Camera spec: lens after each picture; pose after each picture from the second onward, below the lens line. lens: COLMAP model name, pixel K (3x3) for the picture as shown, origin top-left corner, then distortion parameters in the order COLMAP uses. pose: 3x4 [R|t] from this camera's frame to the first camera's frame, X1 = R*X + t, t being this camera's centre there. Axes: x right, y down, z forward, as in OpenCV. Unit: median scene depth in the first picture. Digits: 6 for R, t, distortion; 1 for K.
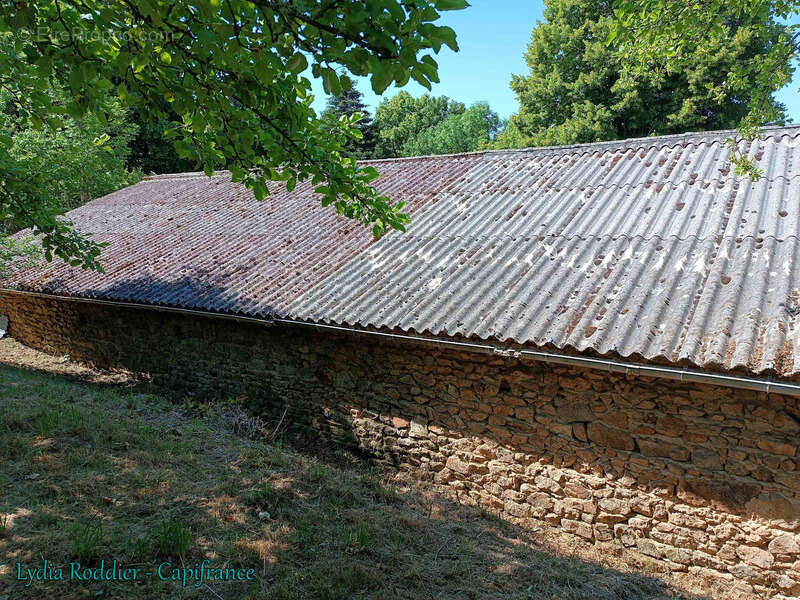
lens RADIAL K [[570.1, 0, 401.1], [0, 570.1, 297.7], [0, 0, 1]] dist [0.010672, -0.004498]
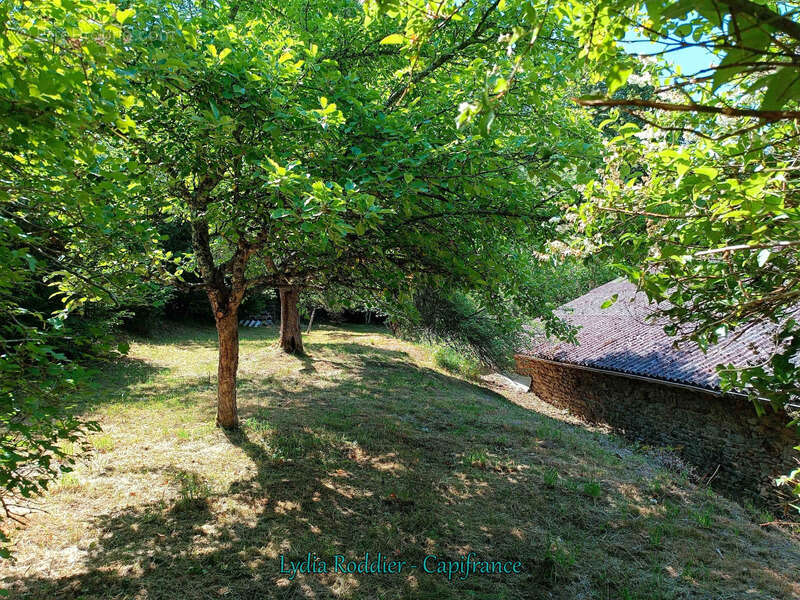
lens RADIAL K [[570.1, 0, 400.3], [0, 570.1, 300.9], [0, 0, 1]] dist [0.010672, -0.004498]
pose [[0.669089, -0.031995, -0.742493, 0.181635], [-0.064695, 0.992773, -0.101079, 0.014520], [0.740361, 0.115667, 0.662183, -0.235245]]
